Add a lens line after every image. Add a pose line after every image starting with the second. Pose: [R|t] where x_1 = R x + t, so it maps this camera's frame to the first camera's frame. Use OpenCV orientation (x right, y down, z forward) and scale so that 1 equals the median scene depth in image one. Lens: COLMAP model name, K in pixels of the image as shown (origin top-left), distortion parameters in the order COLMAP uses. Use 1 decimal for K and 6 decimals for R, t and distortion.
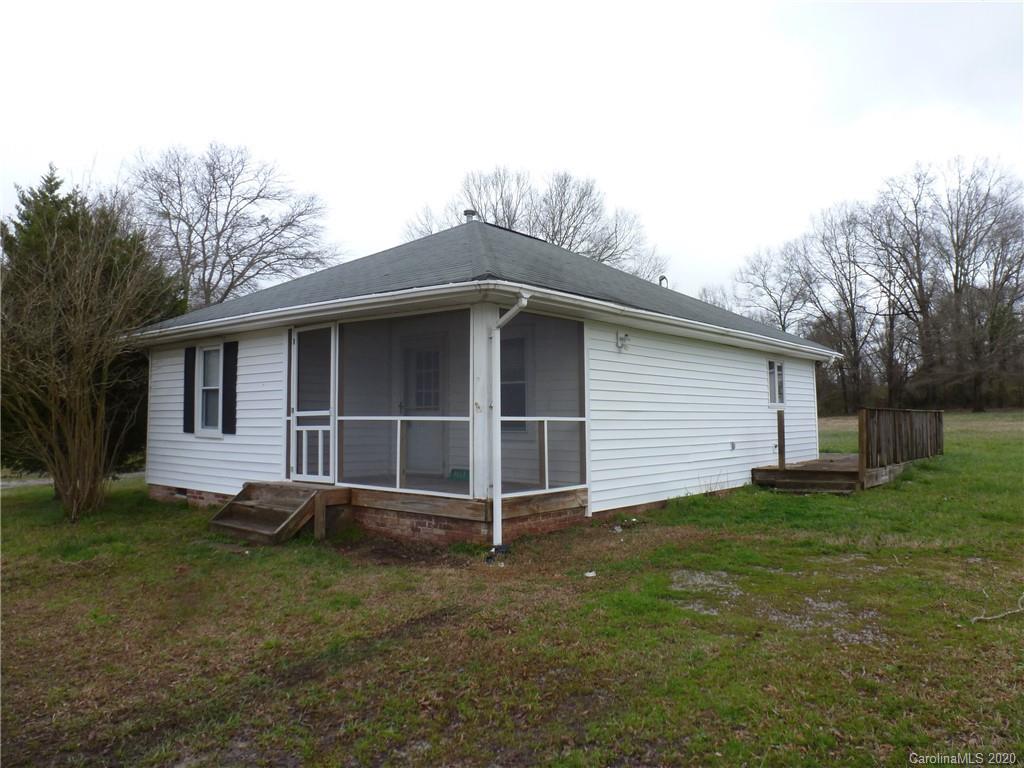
lens RADIAL K [[727.8, 0, 510.9], [0, 727.8, 381.2], [0, 0, 1]] dist [-0.049837, 0.007491]
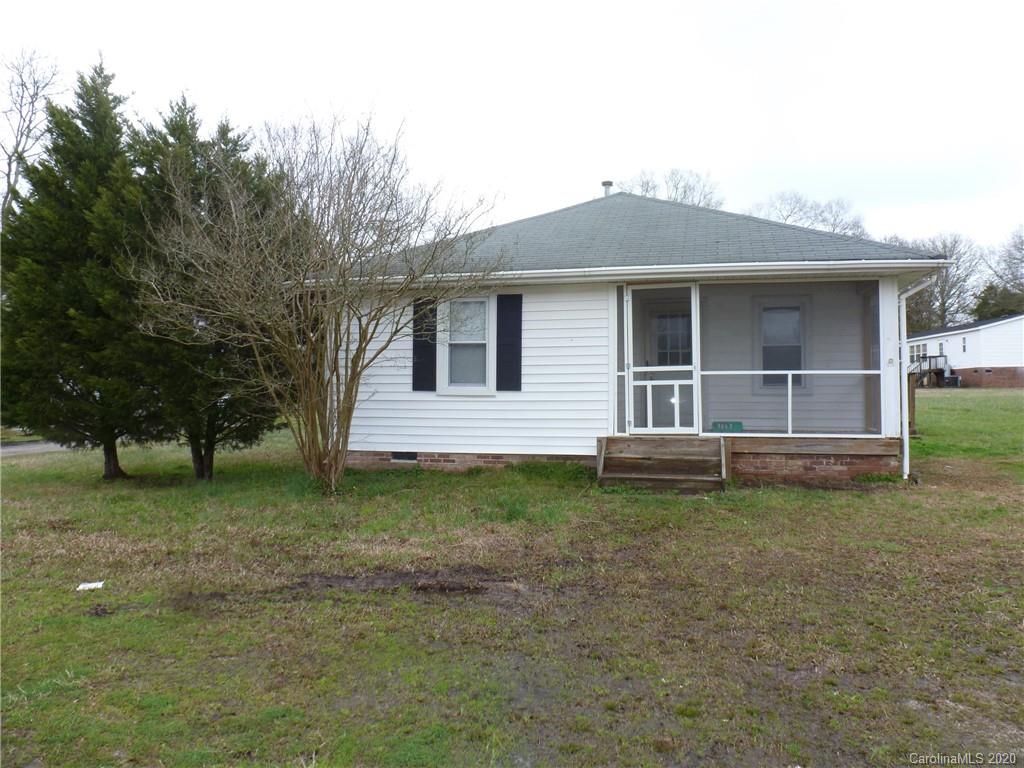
lens RADIAL K [[727.8, 0, 511.8], [0, 727.8, 387.5], [0, 0, 1]] dist [-0.049837, 0.007491]
pose [[0.902580, 0.003491, 0.430508, -0.886687], [-0.021555, 0.999080, 0.037088, 0.036373], [-0.429982, -0.042755, 0.901825, 0.145073]]
